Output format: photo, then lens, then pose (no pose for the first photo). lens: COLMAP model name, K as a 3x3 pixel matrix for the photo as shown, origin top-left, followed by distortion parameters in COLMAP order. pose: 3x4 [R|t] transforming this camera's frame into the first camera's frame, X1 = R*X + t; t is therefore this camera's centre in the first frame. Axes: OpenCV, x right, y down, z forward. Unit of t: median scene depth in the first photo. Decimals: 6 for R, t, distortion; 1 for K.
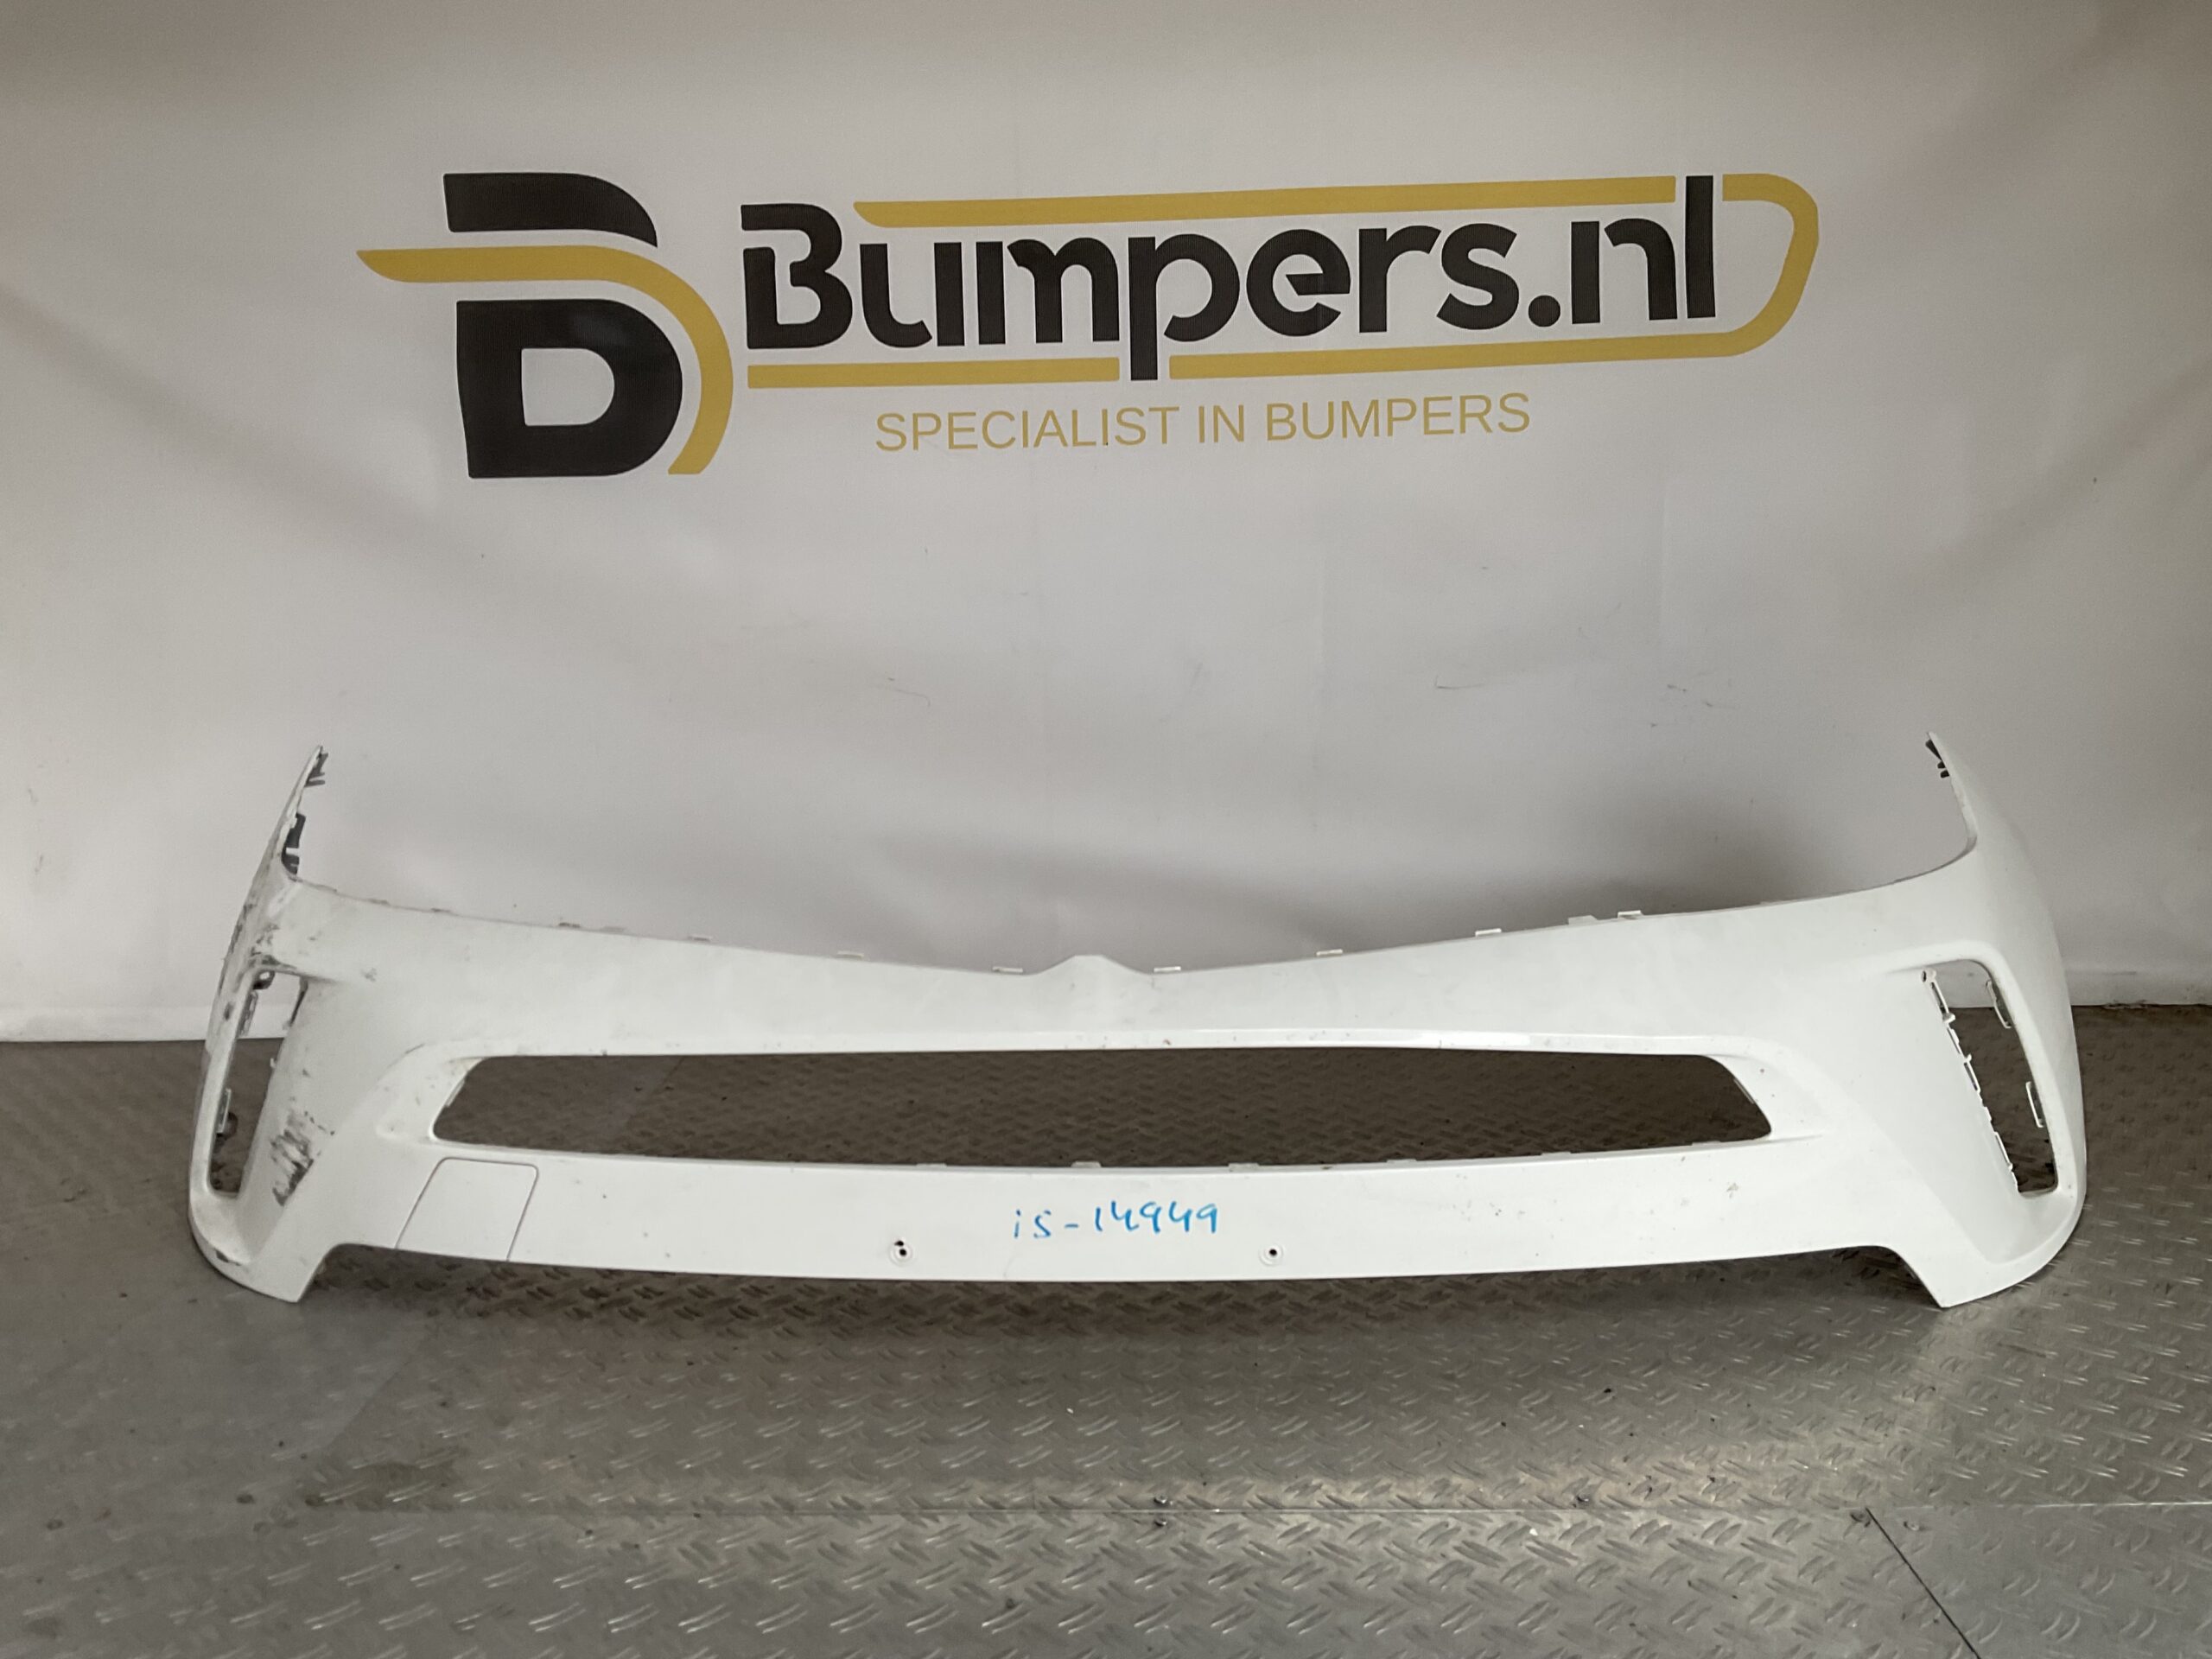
lens RADIAL K [[1924.0, 0, 1103.1], [0, 1924.0, 928.0], [0, 0, 1]] dist [0.095459, -0.253199]
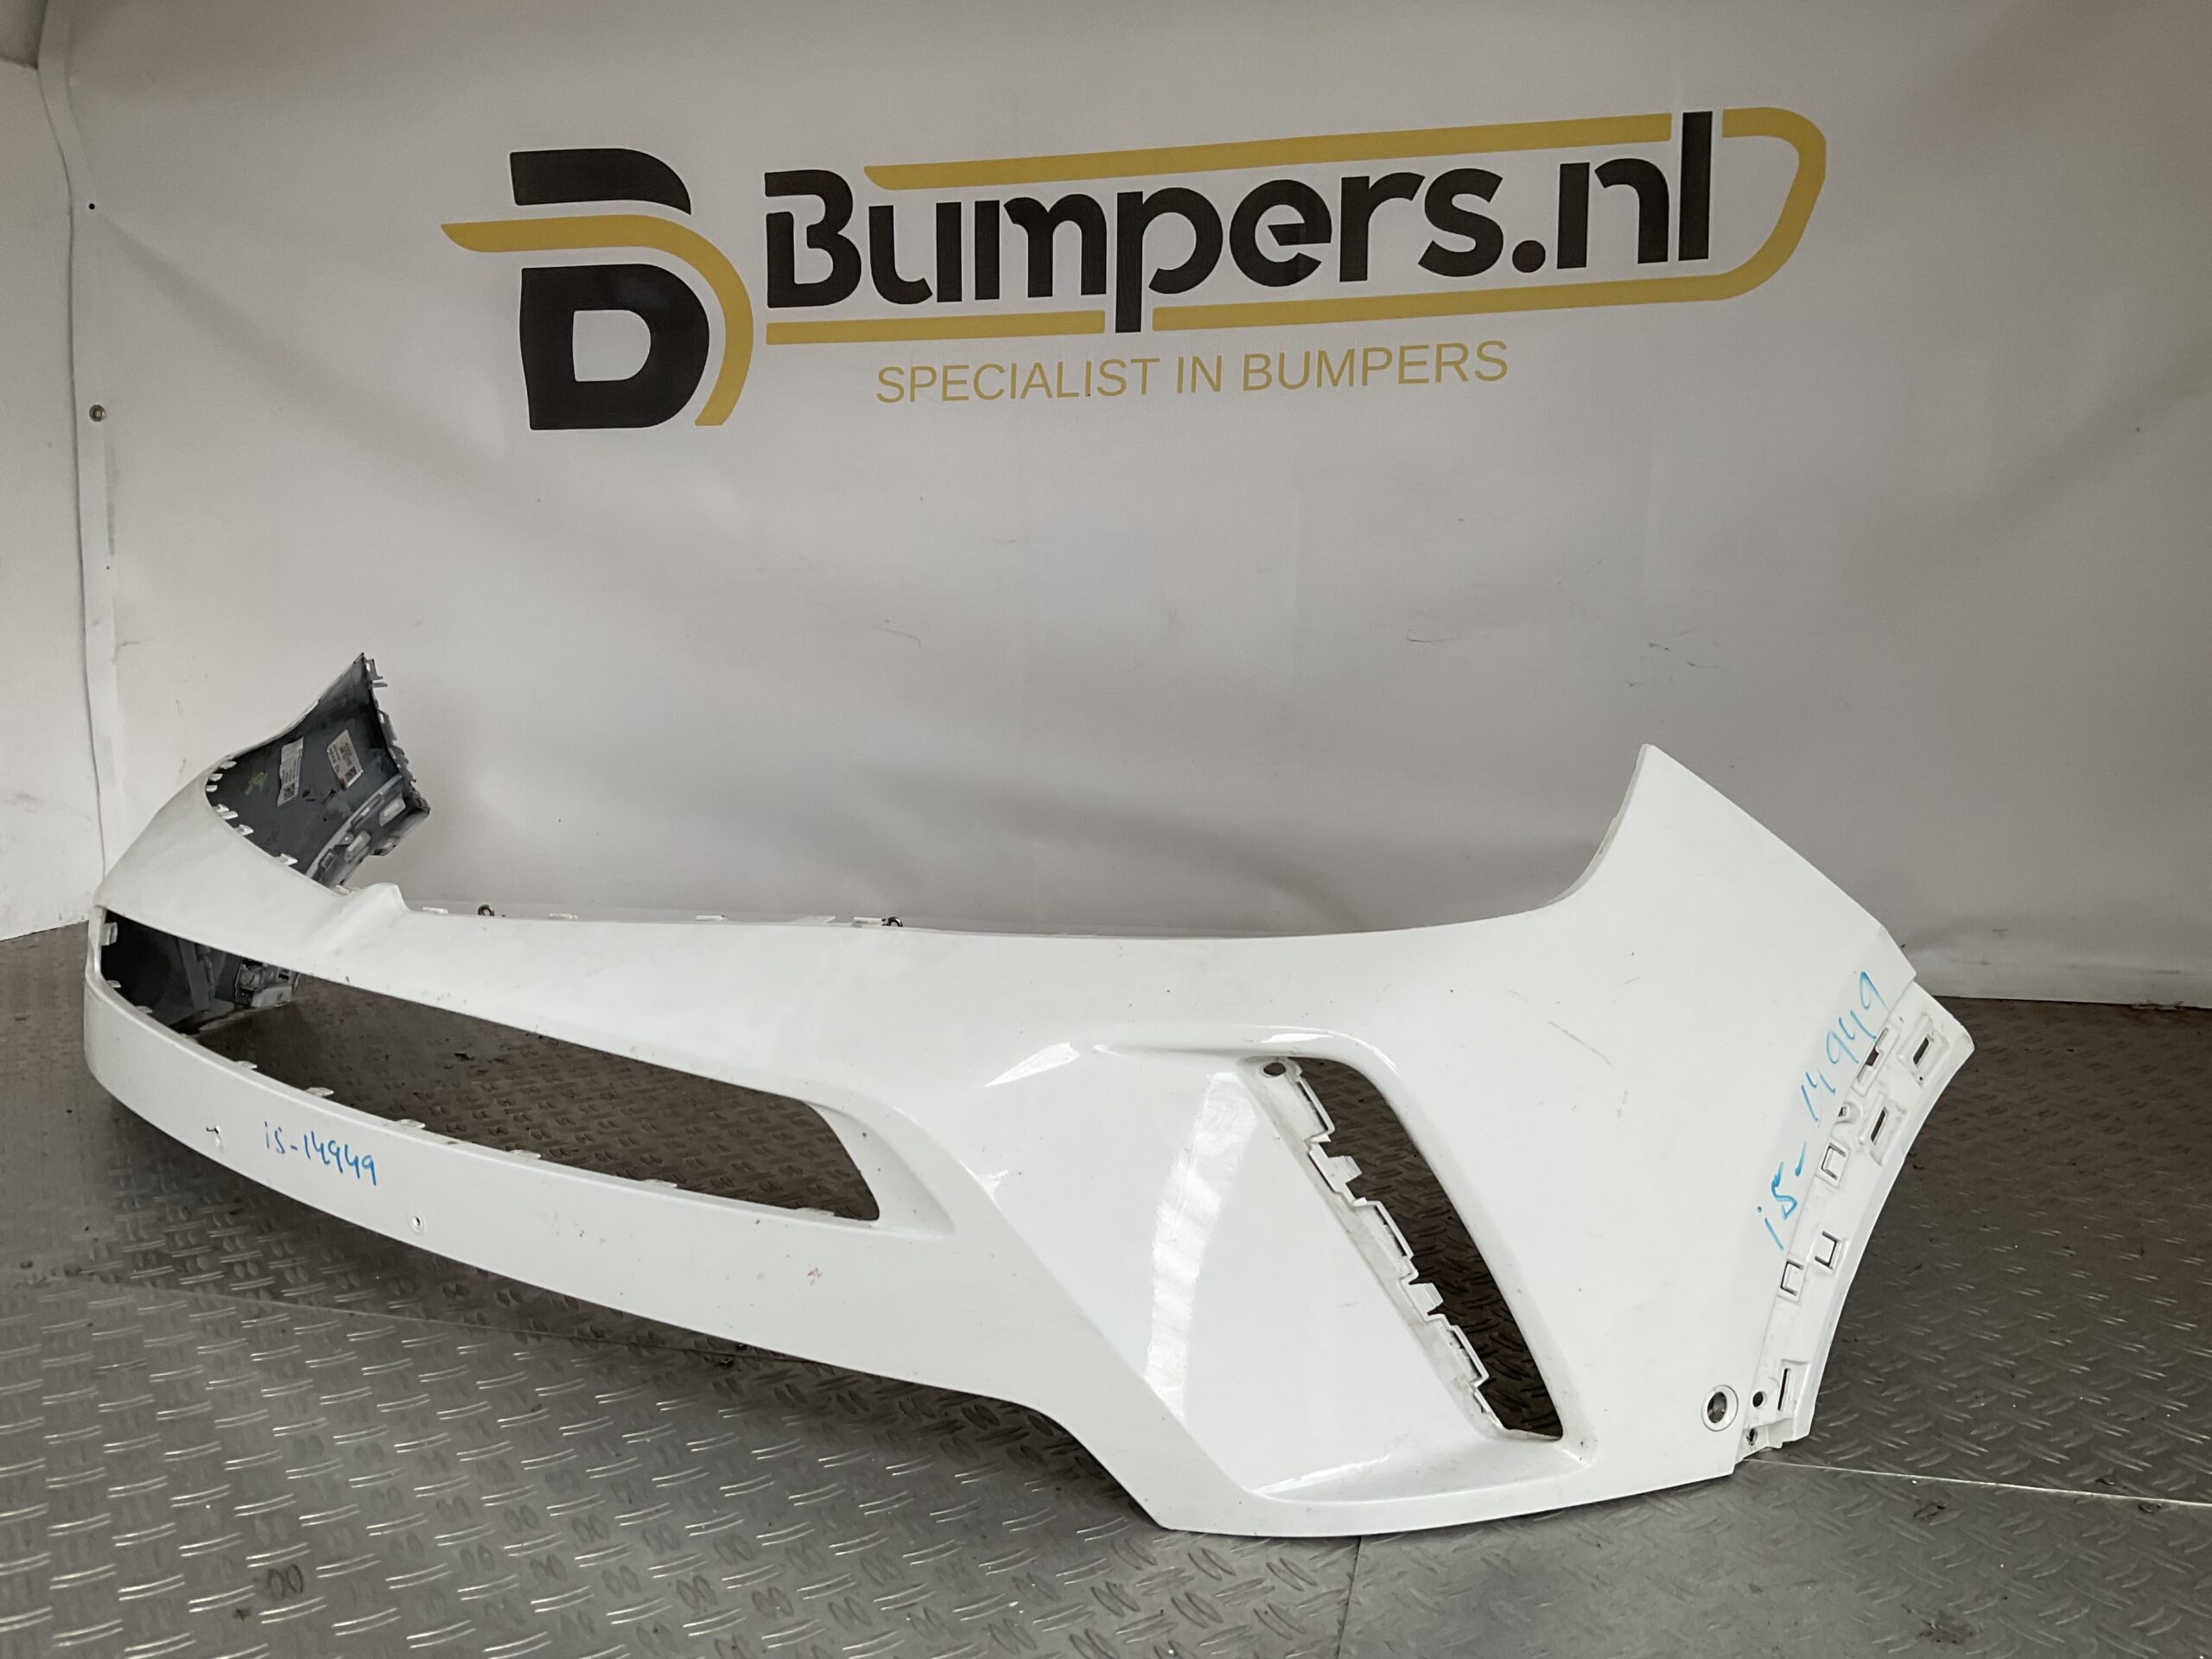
lens RADIAL K [[1924.0, 0, 1103.1], [0, 1924.0, 928.0], [0, 0, 1]] dist [0.095459, -0.253199]
pose [[0.973420, 0.055701, -0.222149, 0.254493], [-0.053259, 0.998437, 0.016971, 0.014845], [0.222747, -0.004689, 0.974865, -0.002872]]
